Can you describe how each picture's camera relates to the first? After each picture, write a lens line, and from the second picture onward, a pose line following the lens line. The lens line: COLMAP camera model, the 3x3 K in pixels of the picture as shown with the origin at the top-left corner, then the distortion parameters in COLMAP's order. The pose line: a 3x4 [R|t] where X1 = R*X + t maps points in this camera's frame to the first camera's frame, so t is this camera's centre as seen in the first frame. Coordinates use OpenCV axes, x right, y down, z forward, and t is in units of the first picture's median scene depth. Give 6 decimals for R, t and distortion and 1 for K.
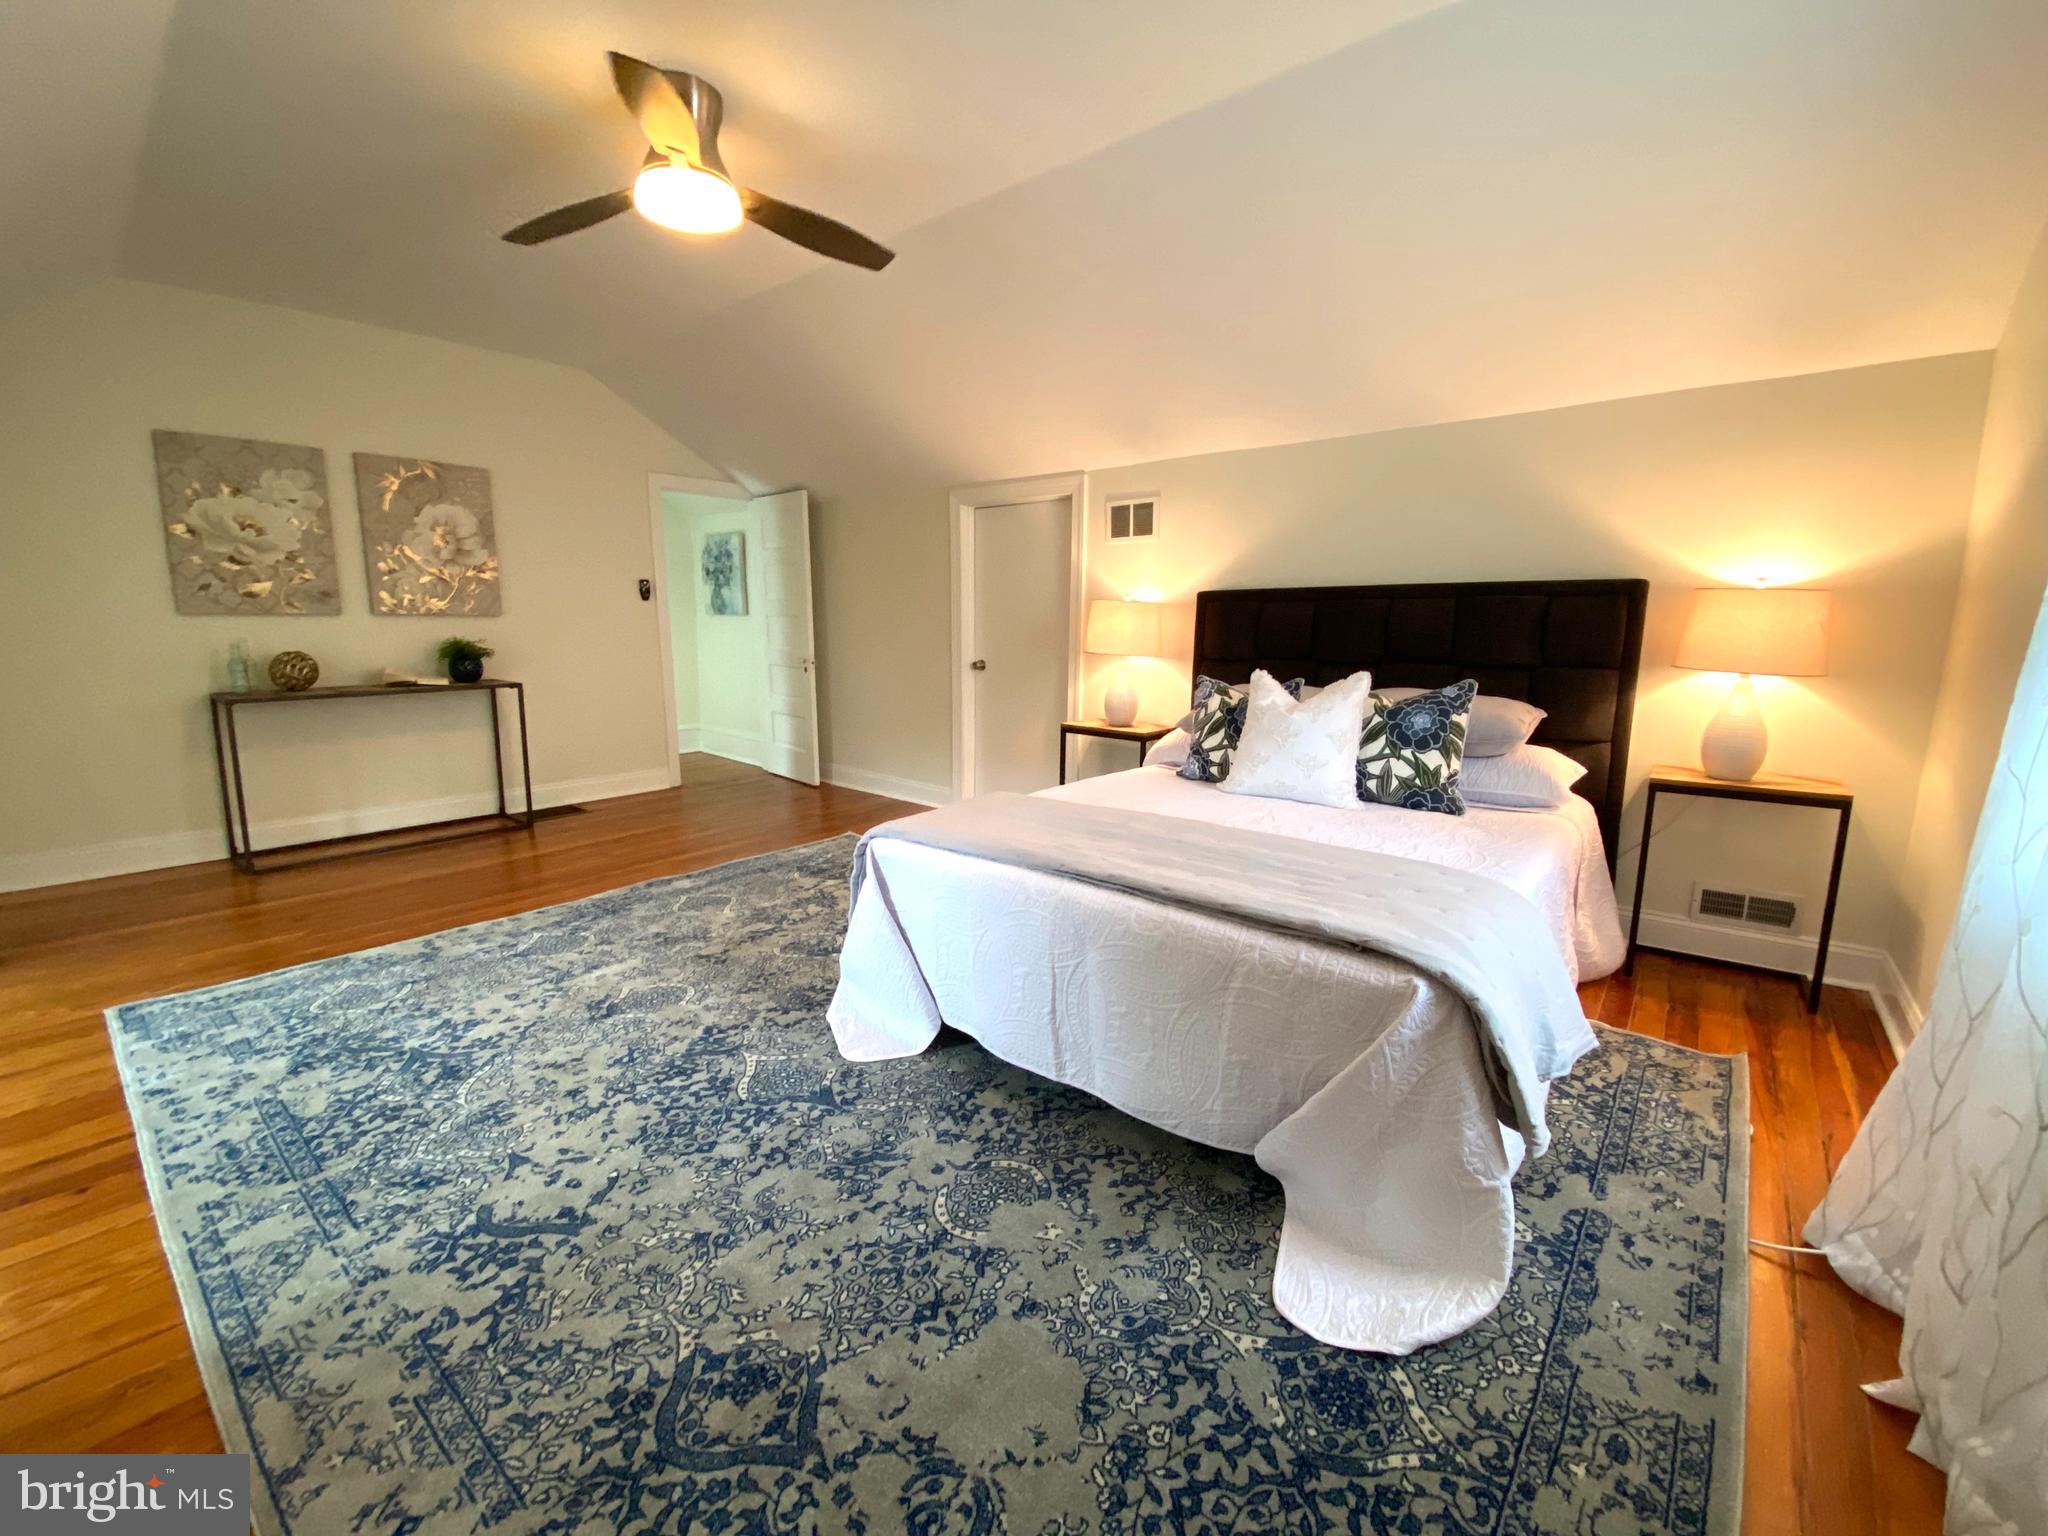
lens RADIAL K [[819.7, 0, 1051.4], [0, 819.7, 772.6], [0, 0, 1]] dist [0.020425, -0.015352]
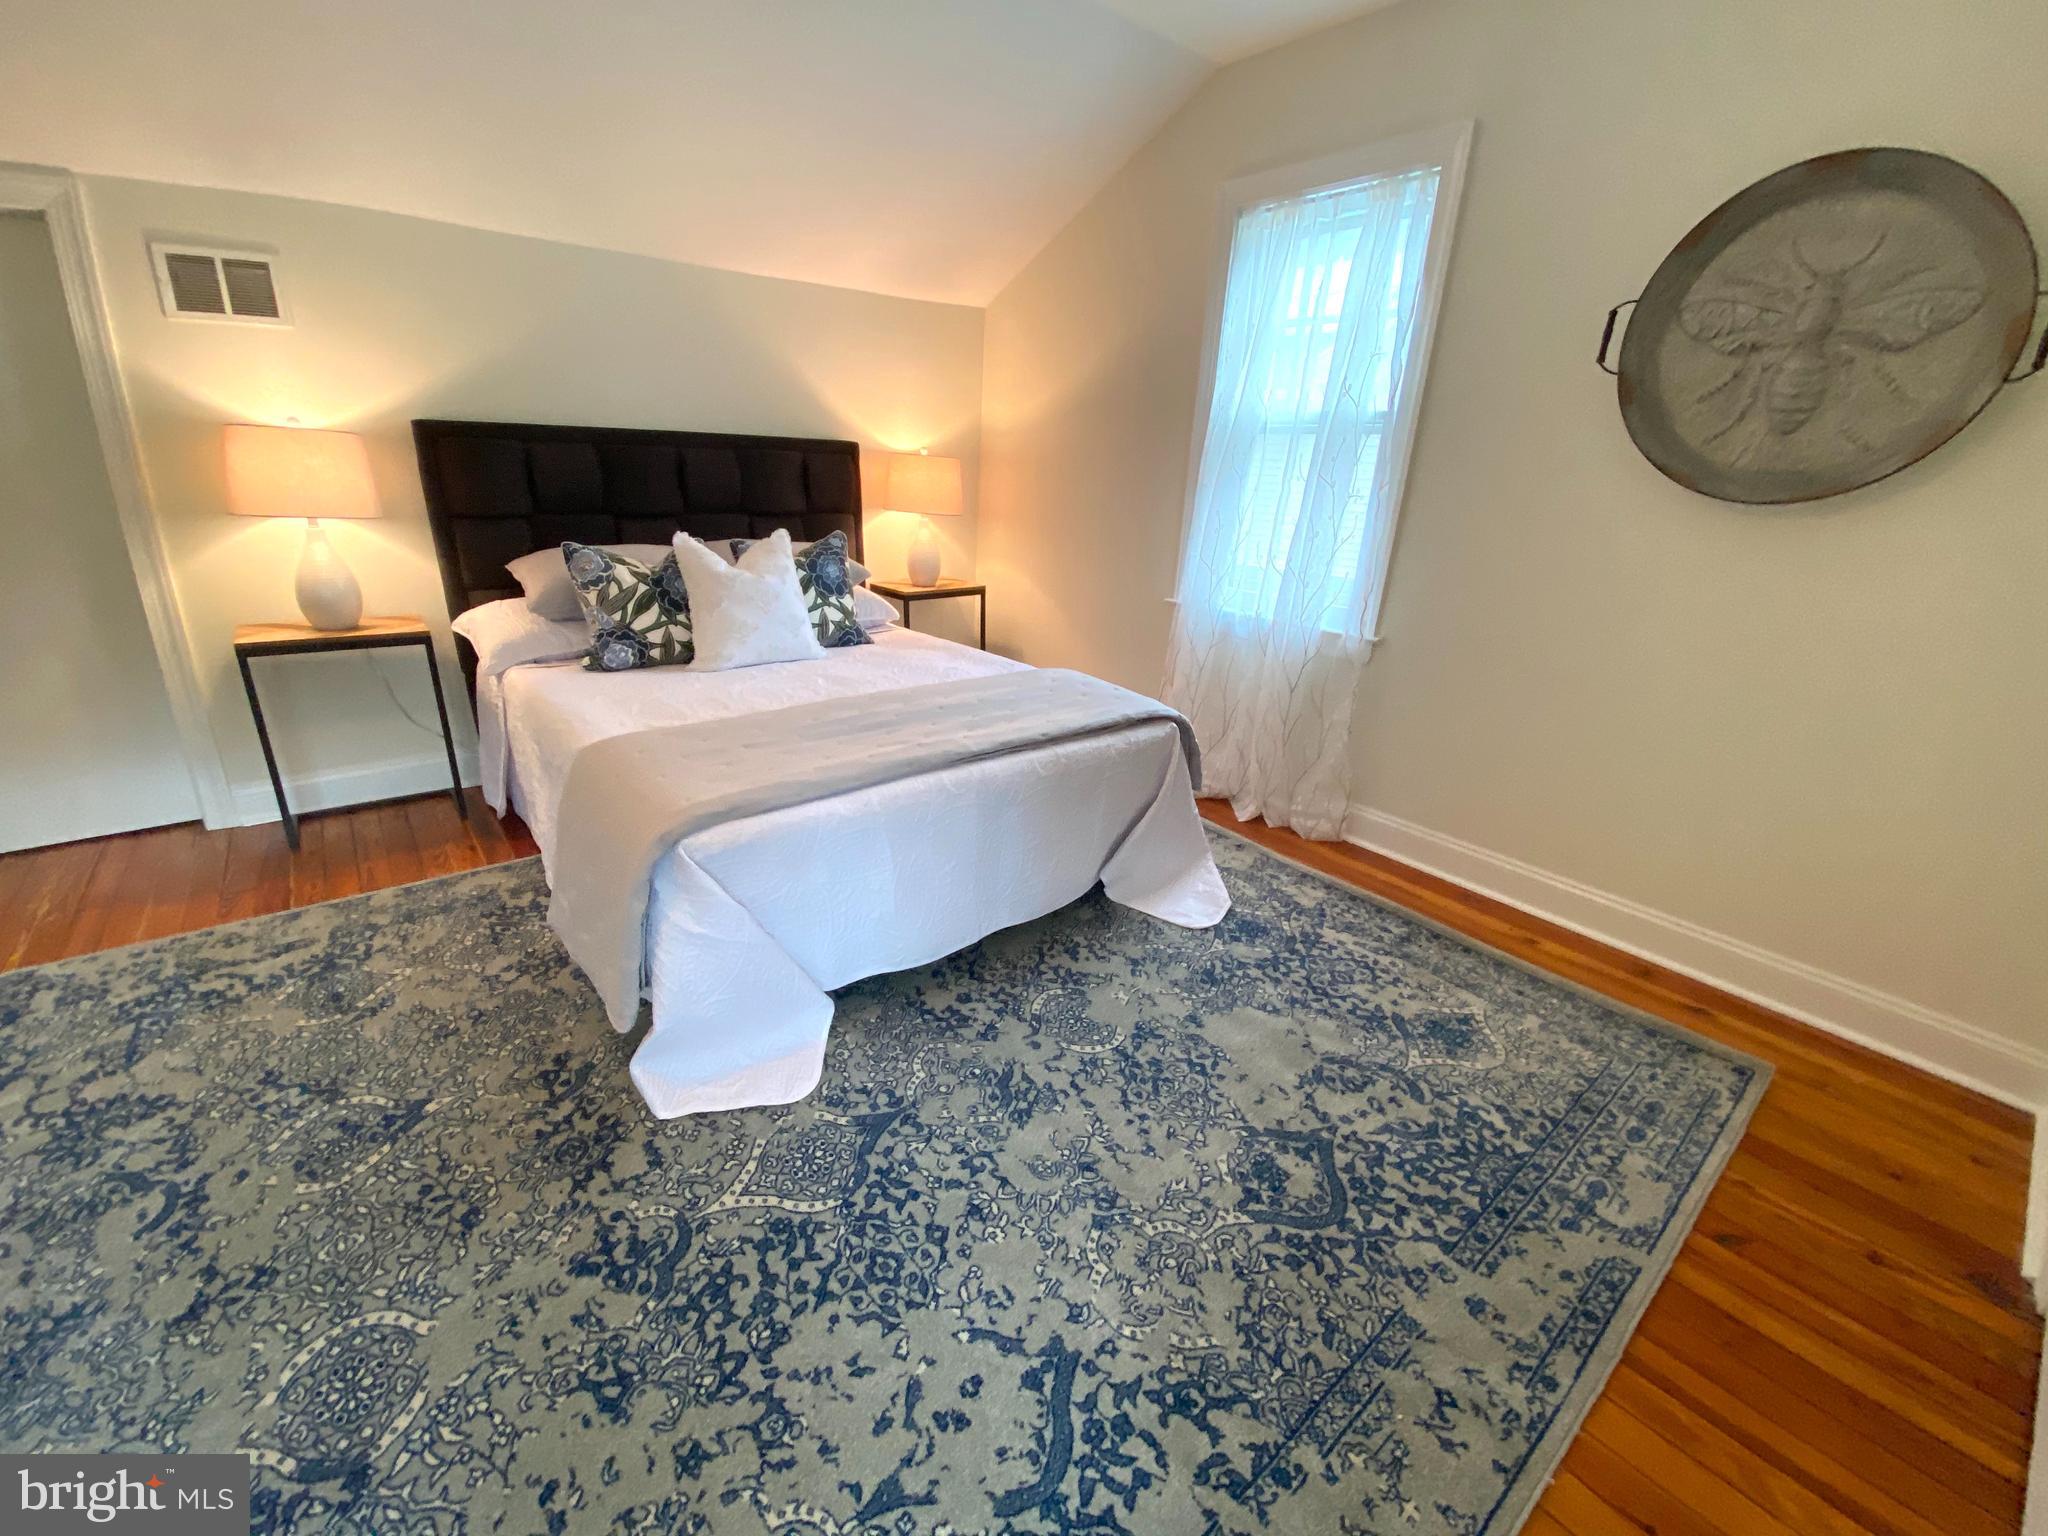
lens RADIAL K [[844.1, 0, 999.2], [0, 844.1, 779.9], [0, 0, 1]] dist [0.008504, -0.017660]
pose [[0.216073, -0.334372, 0.917337, -1.004979], [0.147591, 0.939921, 0.307840, -0.167890], [-0.965158, 0.068874, 0.252442, 0.745587]]
